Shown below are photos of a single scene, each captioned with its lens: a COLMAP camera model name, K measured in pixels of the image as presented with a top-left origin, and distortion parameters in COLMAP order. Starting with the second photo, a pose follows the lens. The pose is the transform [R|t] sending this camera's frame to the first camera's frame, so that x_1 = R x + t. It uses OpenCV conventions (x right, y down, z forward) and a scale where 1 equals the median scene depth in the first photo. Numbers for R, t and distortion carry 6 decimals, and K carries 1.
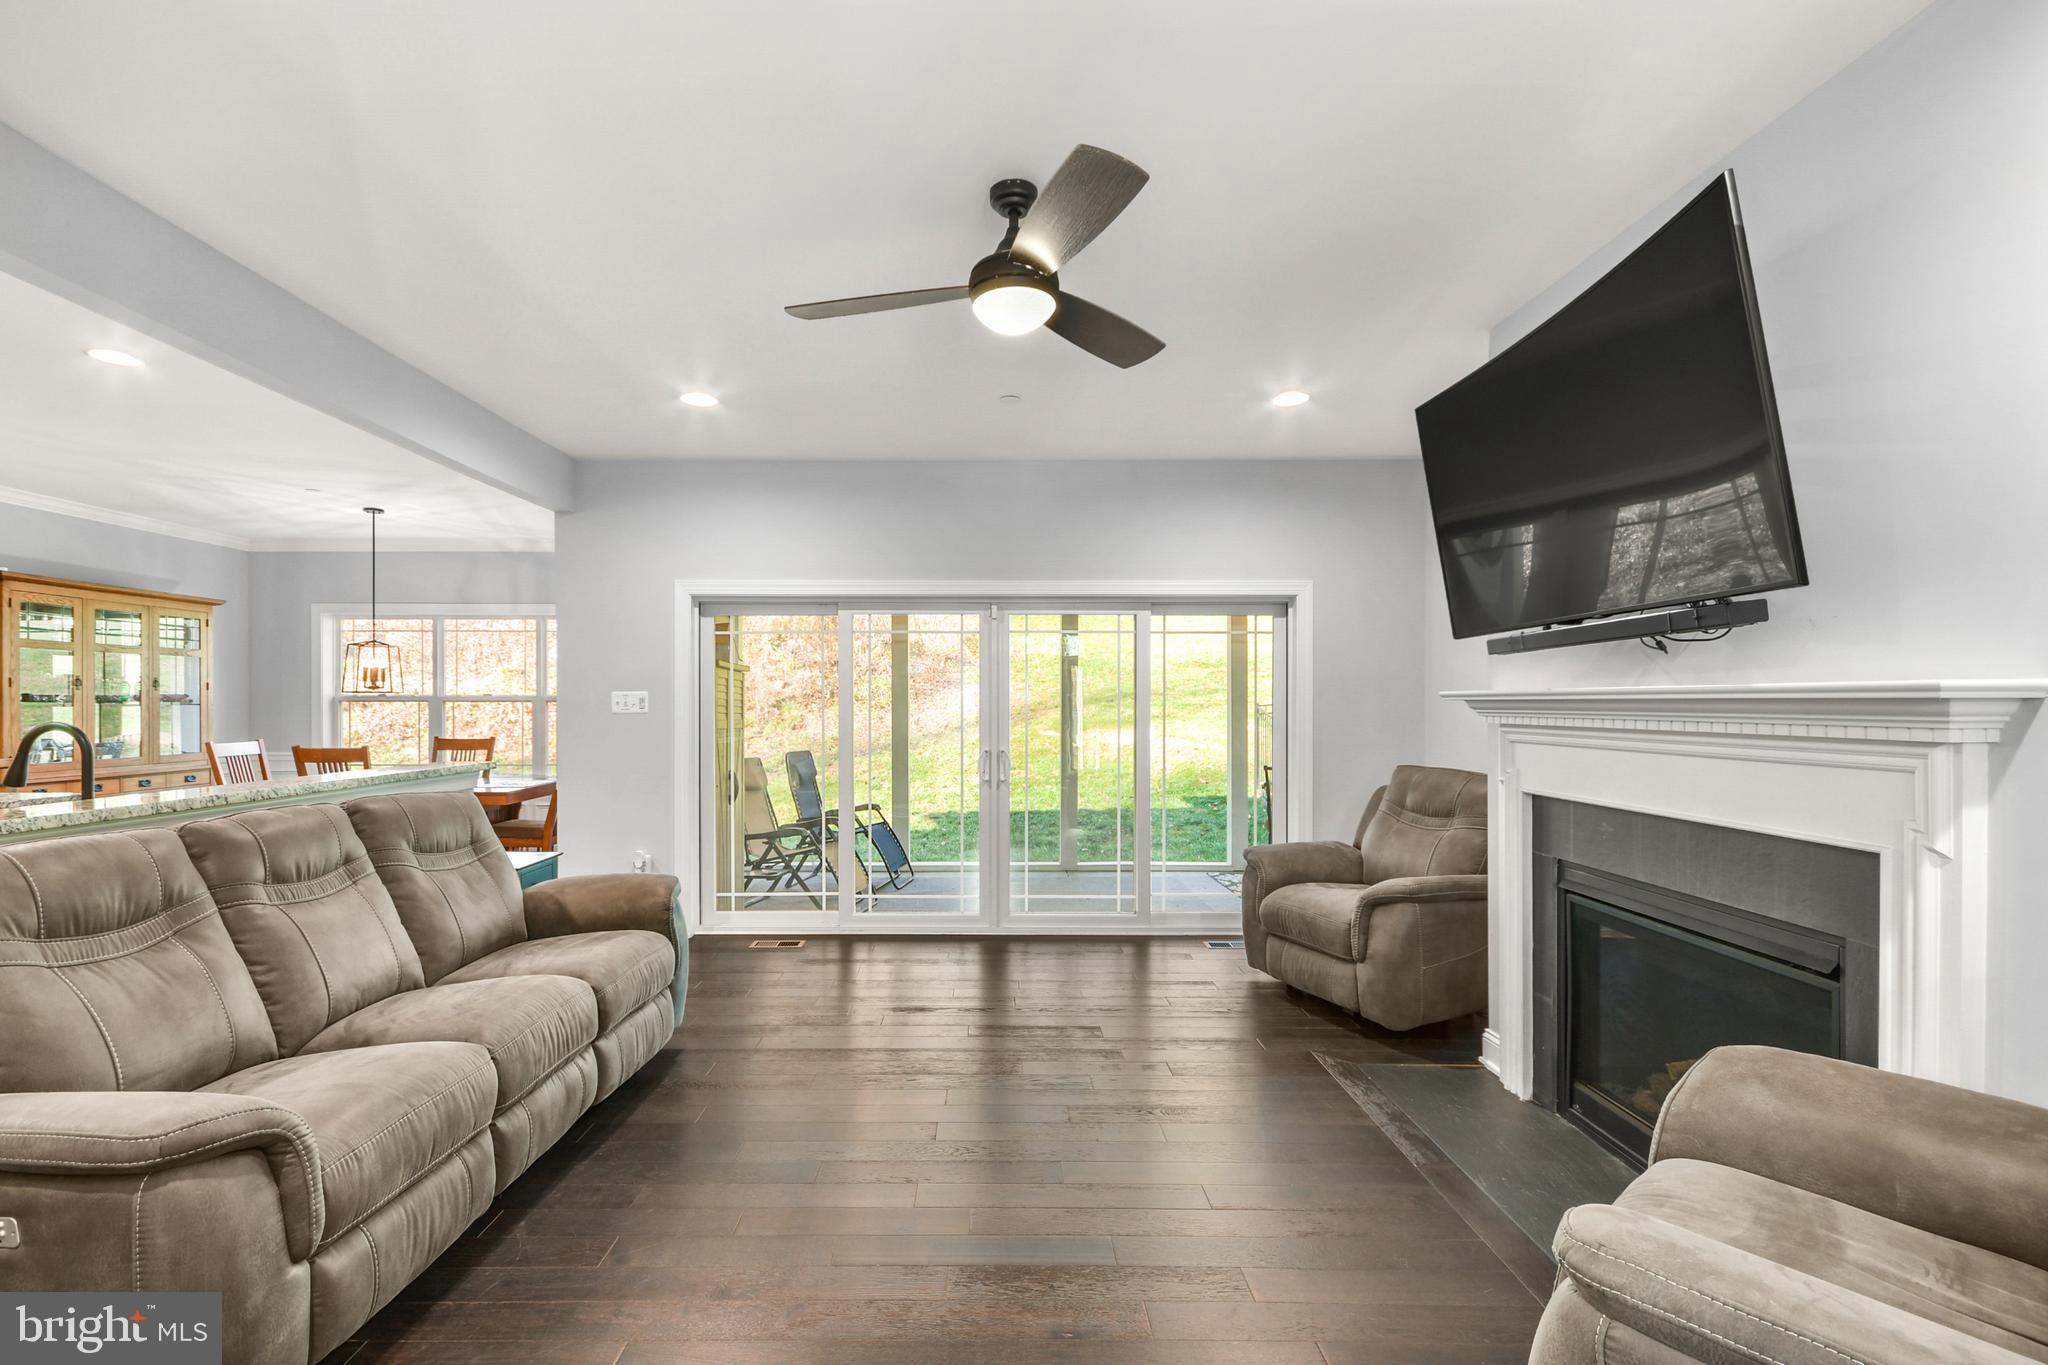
lens RADIAL K [[915.6, 0, 999.5], [0, 915.6, 707.5], [0, 0, 1]] dist [0.000541, -0.000218]
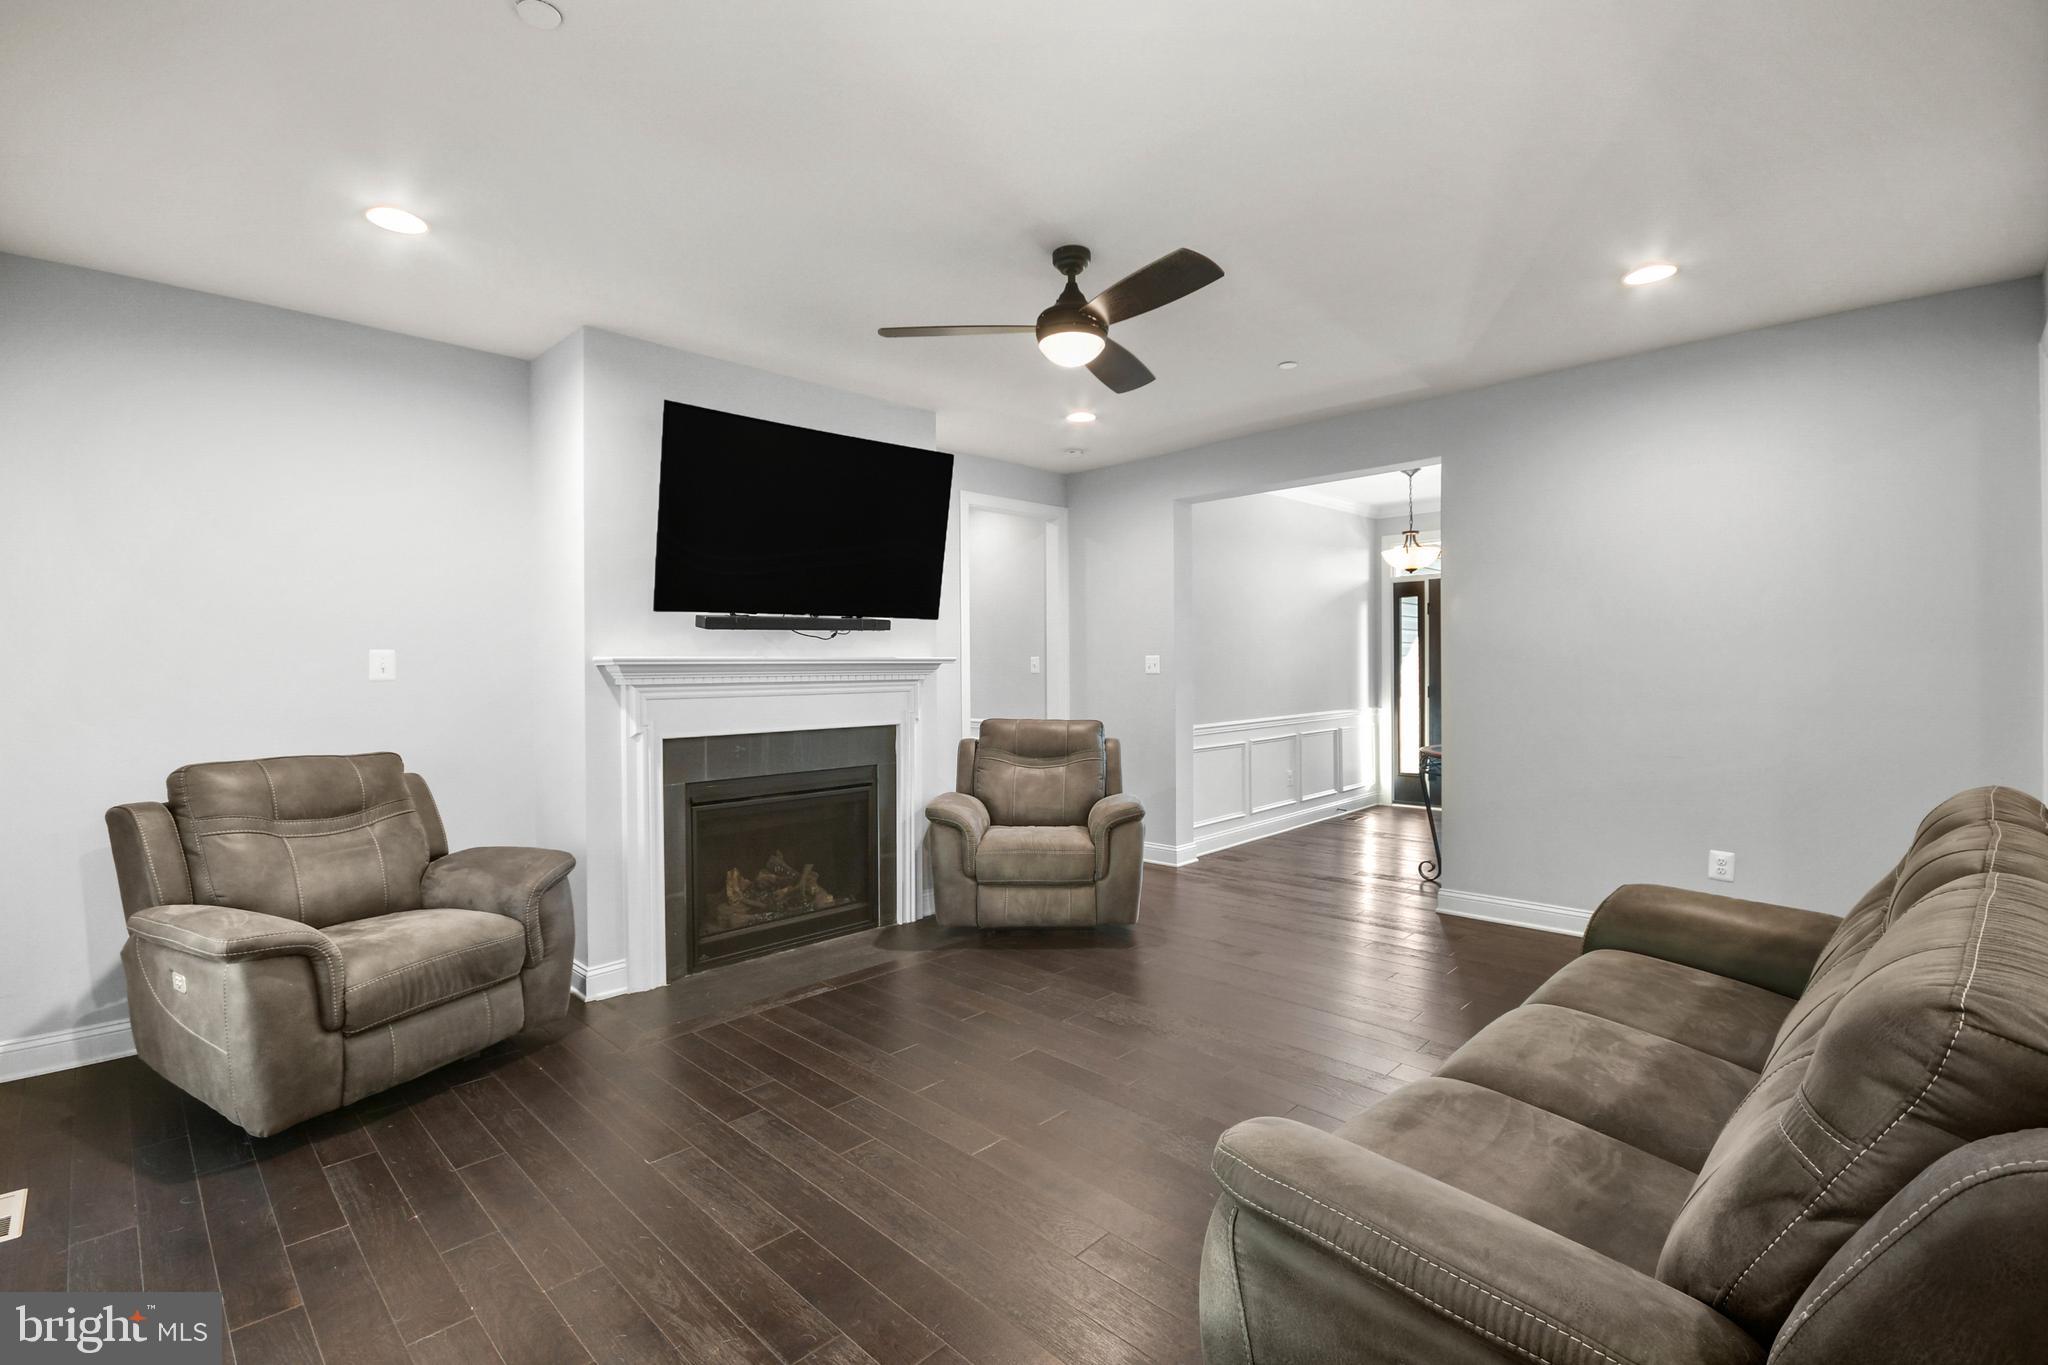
lens RADIAL K [[910.2, 0, 1017.2], [0, 910.2, 676.2], [0, 0, 1]] dist [0.000454, -0.000172]
pose [[-0.701281, -0.000072, 0.712885, -0.388169], [0.013479, 0.999820, 0.013360, -0.001555], [-0.712757, 0.018979, -0.701154, 0.927563]]
